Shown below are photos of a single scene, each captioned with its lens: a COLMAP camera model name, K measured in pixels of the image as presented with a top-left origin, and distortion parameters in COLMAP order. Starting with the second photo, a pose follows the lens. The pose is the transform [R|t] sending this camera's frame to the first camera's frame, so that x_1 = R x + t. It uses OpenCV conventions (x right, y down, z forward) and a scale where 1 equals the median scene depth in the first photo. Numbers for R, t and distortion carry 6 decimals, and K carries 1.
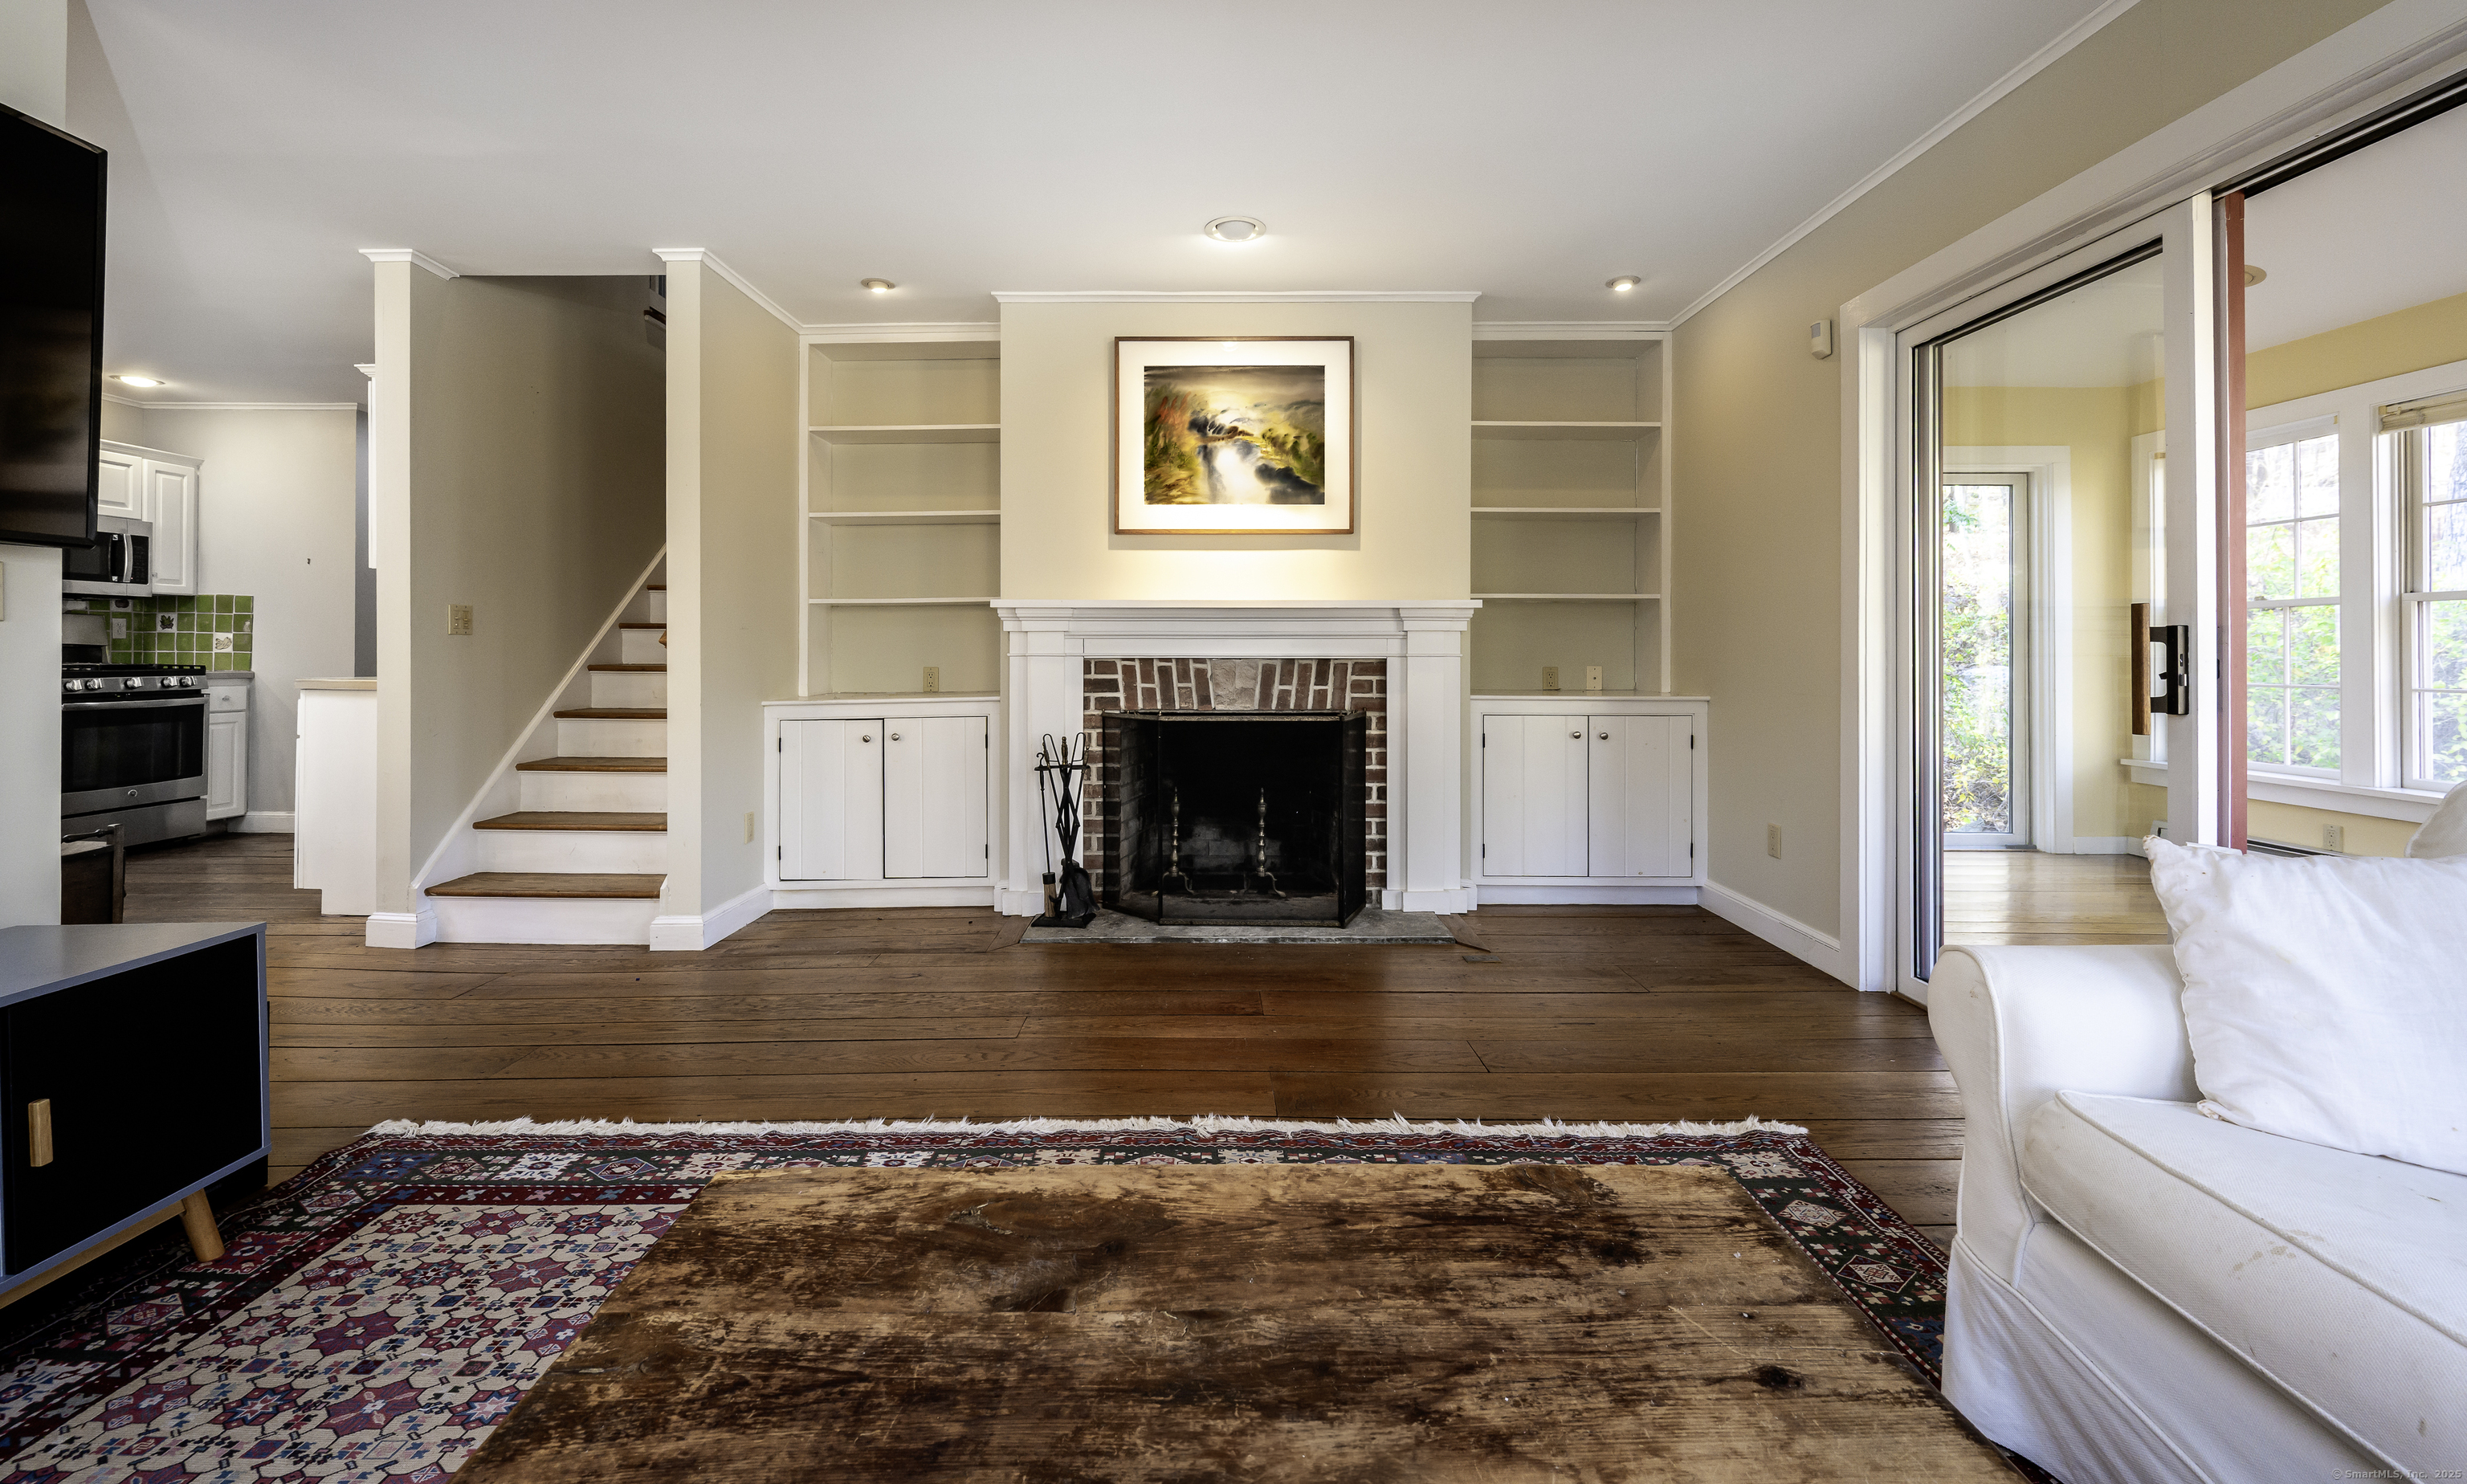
lens RADIAL K [[1028.5, 0, 1204.9], [0, 1028.5, 653.2], [0, 0, 1]] dist [-0.003391, -0.000146]
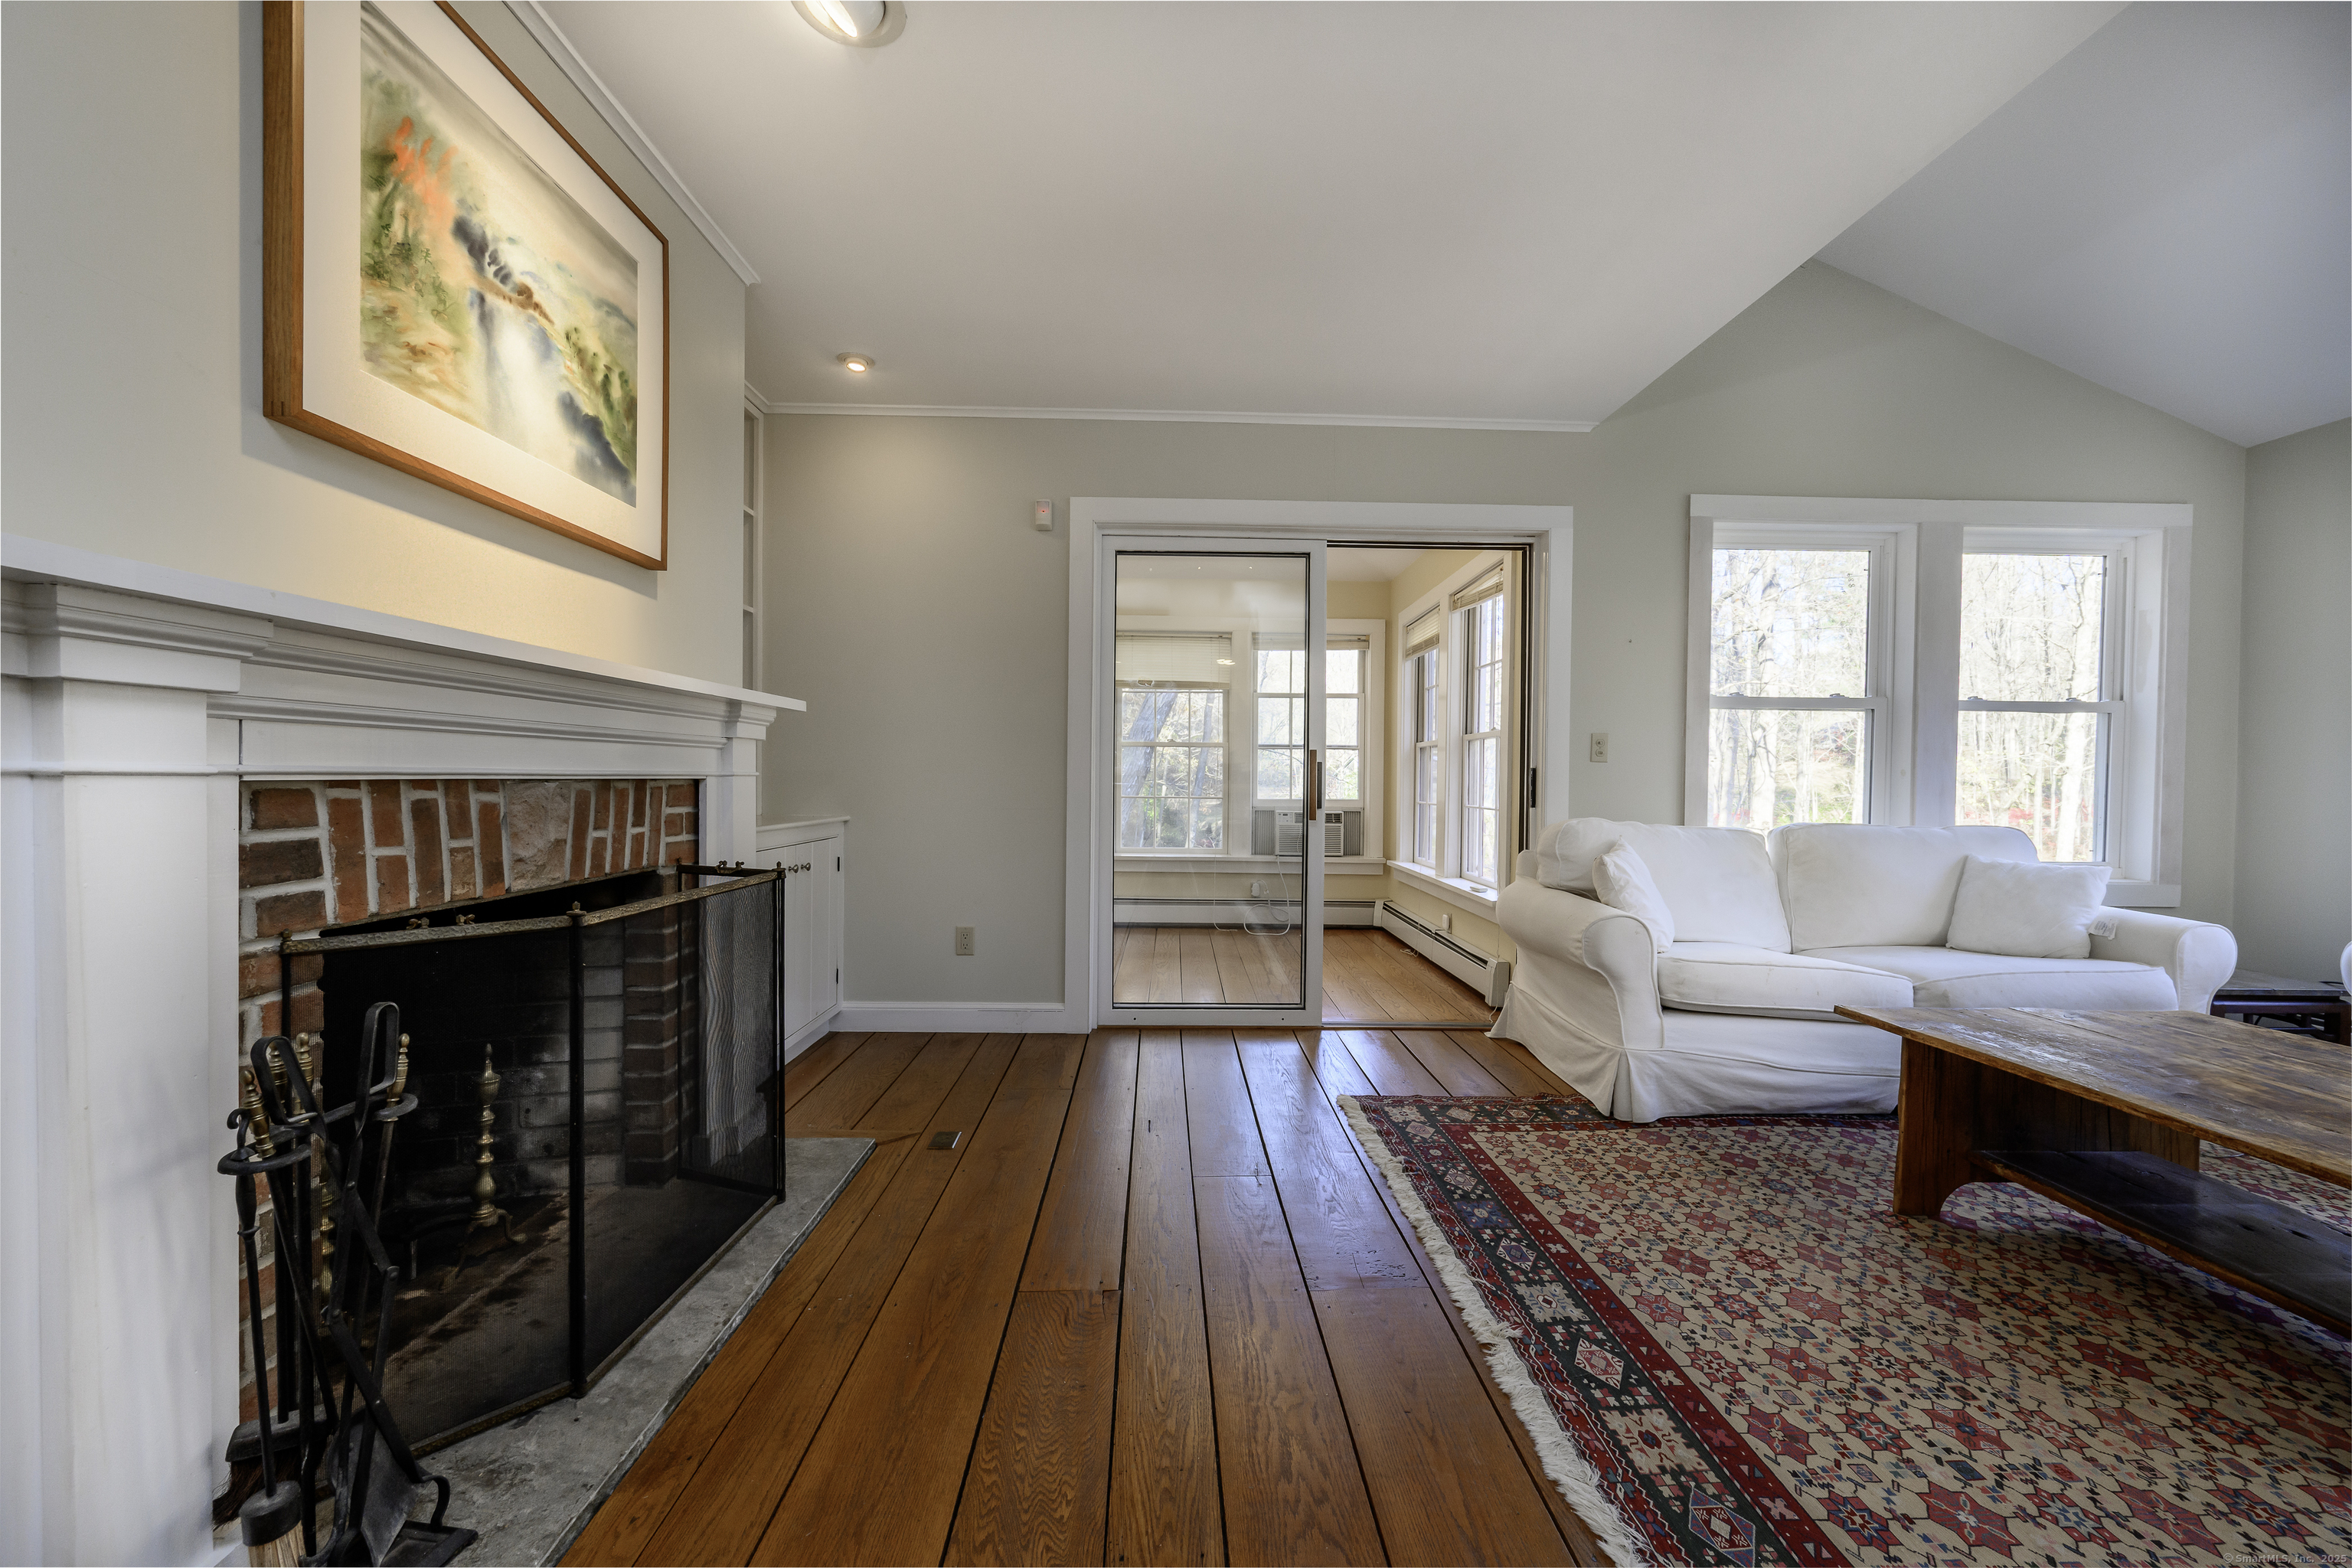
lens RADIAL K [[942.1, 0, 1178.5], [0, 942.1, 793.3], [0, 0, 1]] dist [-0.003195, 0.000252]
pose [[-0.054153, -0.018540, 0.998361, -0.421516], [-0.006808, 0.999811, 0.018198, 0.001459], [-0.998509, -0.005811, -0.054269, 0.727047]]
